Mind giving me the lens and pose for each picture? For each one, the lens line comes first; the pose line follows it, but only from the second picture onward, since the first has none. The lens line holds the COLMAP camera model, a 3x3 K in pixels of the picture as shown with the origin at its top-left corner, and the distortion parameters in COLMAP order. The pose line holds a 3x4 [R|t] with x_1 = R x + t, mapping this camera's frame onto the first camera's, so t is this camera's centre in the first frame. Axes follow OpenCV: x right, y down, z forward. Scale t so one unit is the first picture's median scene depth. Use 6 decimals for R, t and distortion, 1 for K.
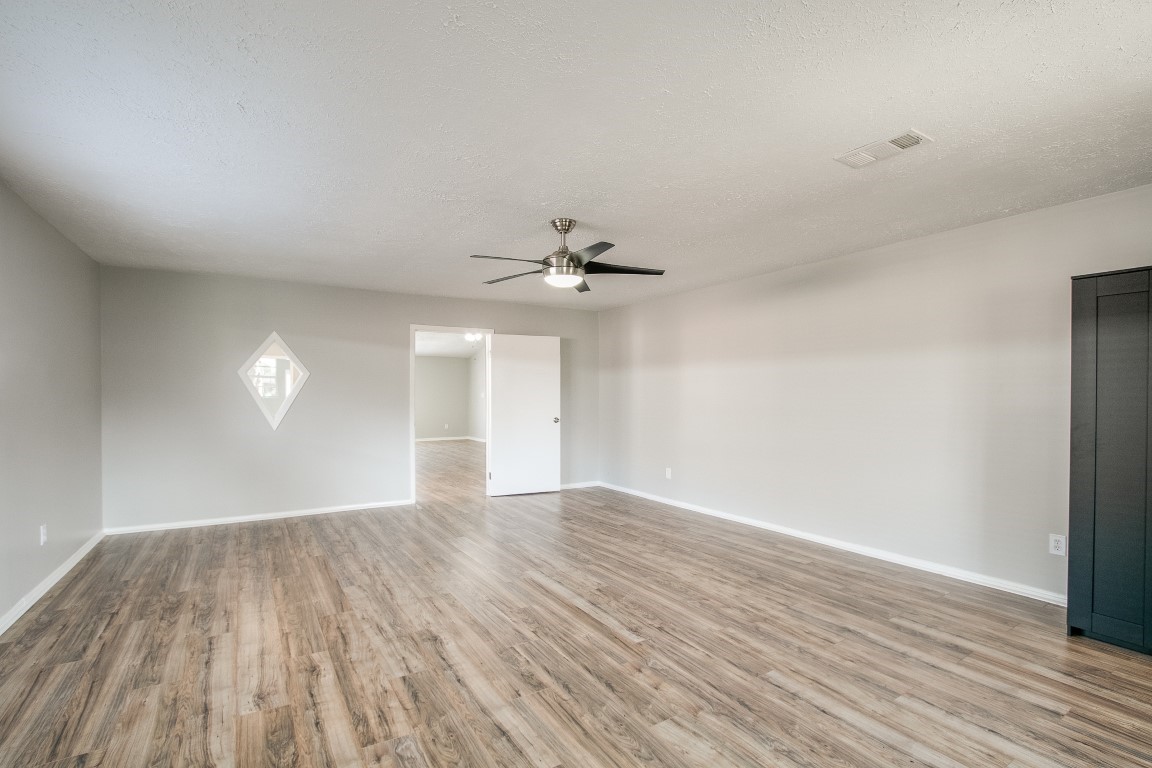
lens RADIAL K [[534.4, 0, 572.6], [0, 534.4, 385.0], [0, 0, 1]] dist [-0.022485, 0.004058]
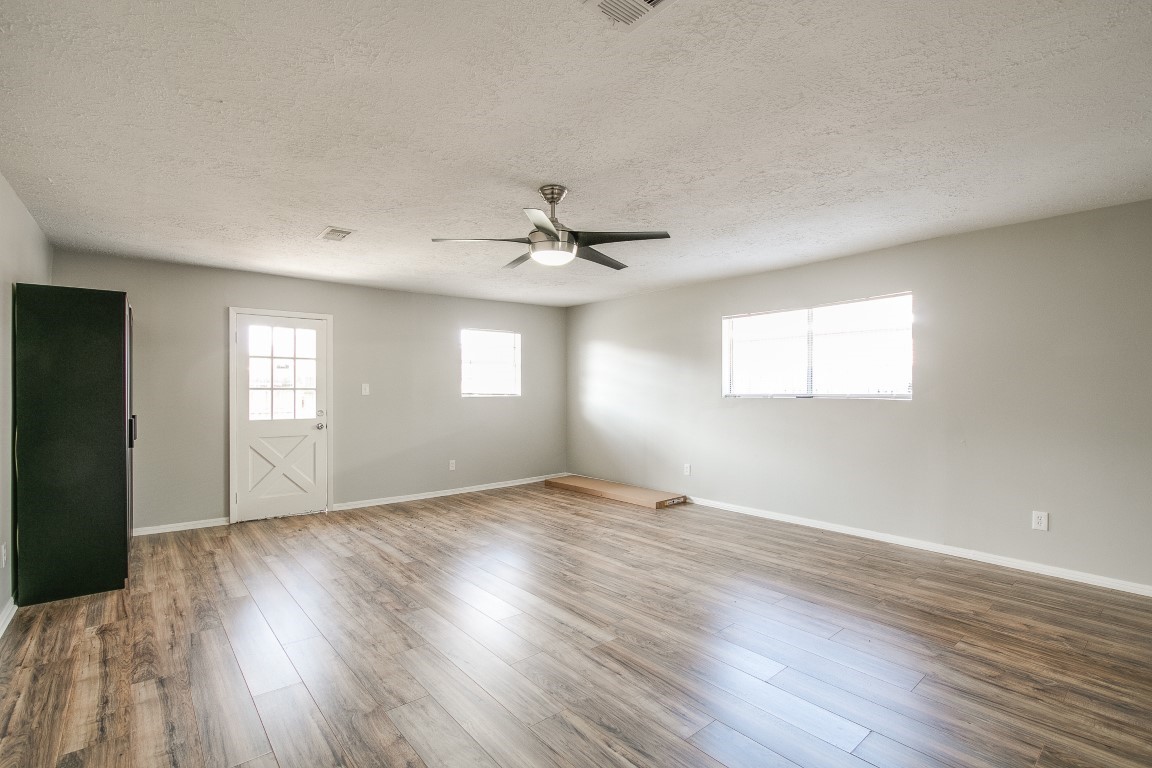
lens RADIAL K [[534.4, 0, 577.0], [0, 534.4, 388.9], [0, 0, 1]] dist [-0.022485, 0.004058]
pose [[-0.989258, 0.000122, -0.146179, 0.080525], [0.002674, 0.999847, -0.017266, 0.037256], [0.146155, -0.017471, -0.989107, 2.105600]]
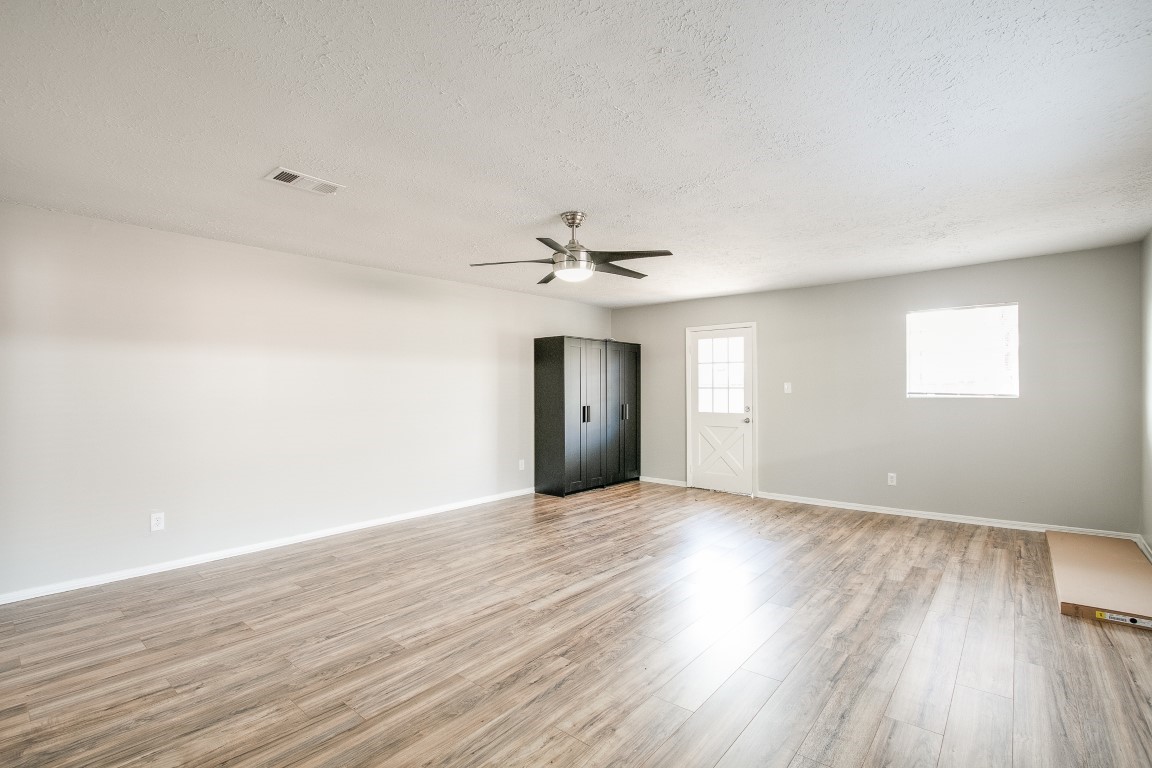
lens RADIAL K [[534.4, 0, 566.7], [0, 534.4, 387.7], [0, 0, 1]] dist [-0.022485, 0.004058]
pose [[-0.297698, -0.000124, 0.954660, -1.087297], [-0.010334, 0.999942, -0.003092, 0.017068], [-0.954604, -0.010786, -0.297682, 1.484634]]
